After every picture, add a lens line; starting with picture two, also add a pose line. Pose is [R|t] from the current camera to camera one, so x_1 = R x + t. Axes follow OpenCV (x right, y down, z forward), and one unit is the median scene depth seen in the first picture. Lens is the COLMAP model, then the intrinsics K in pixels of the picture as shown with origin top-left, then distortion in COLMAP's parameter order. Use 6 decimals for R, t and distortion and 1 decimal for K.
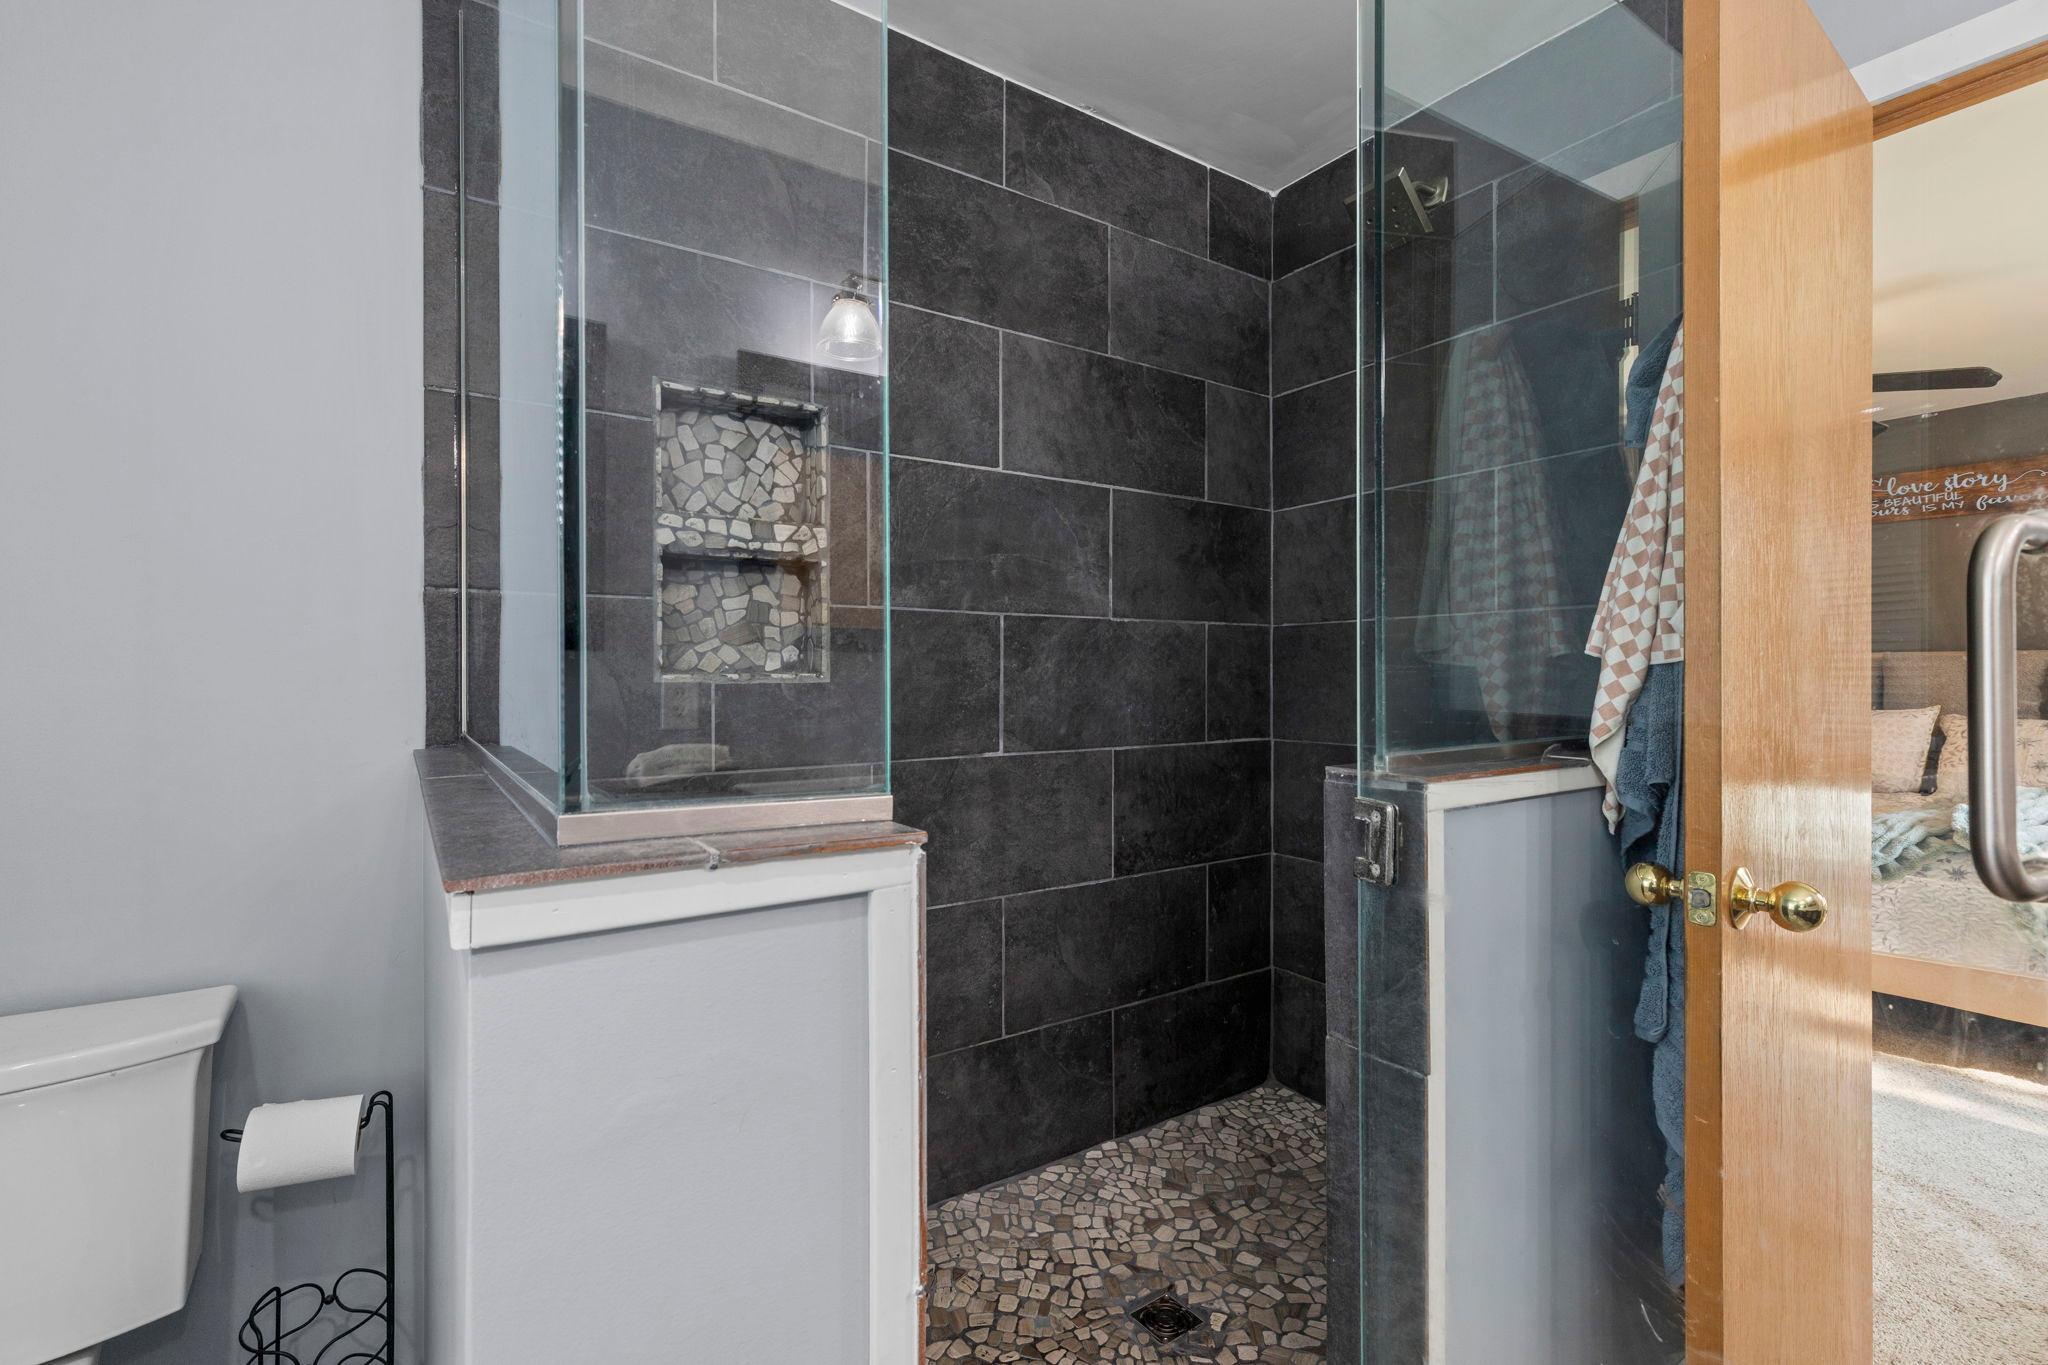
lens RADIAL K [[920.1, 0, 1024.0], [0, 920.1, 682.5], [0, 0, 1]] dist [0.000318, 0.000116]
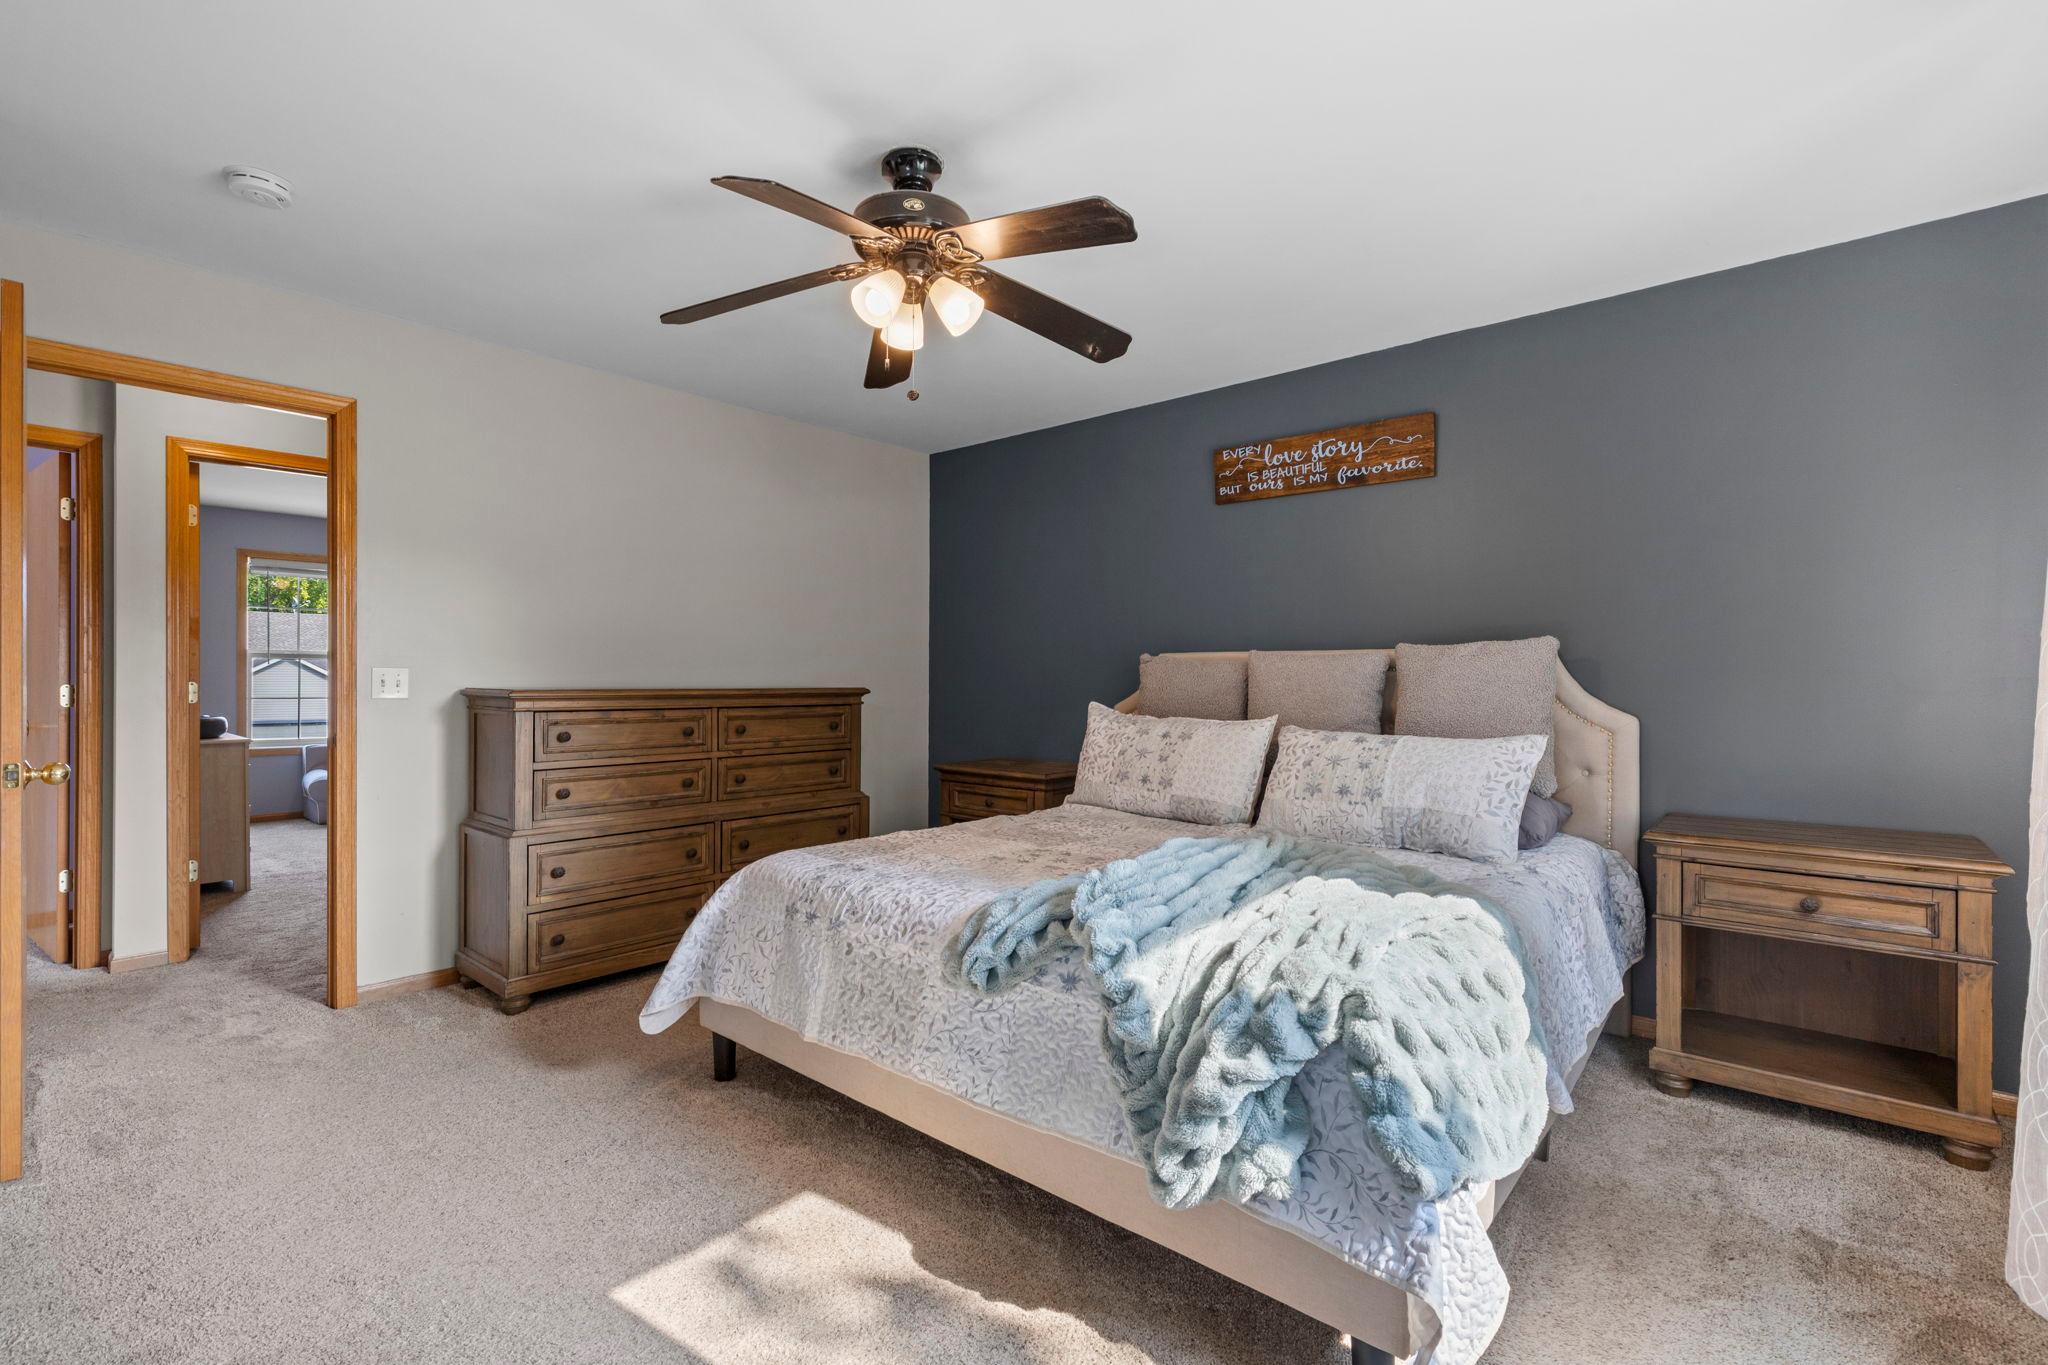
lens RADIAL K [[920.1, 0, 1024.0], [0, 920.1, 682.5], [0, 0, 1]] dist [0.000318, 0.000116]
pose [[0.969034, 0.003194, 0.246906, 0.548760], [-0.002668, 0.999993, -0.002463, -0.001259], [-0.246912, 0.001727, 0.969036, 0.251116]]
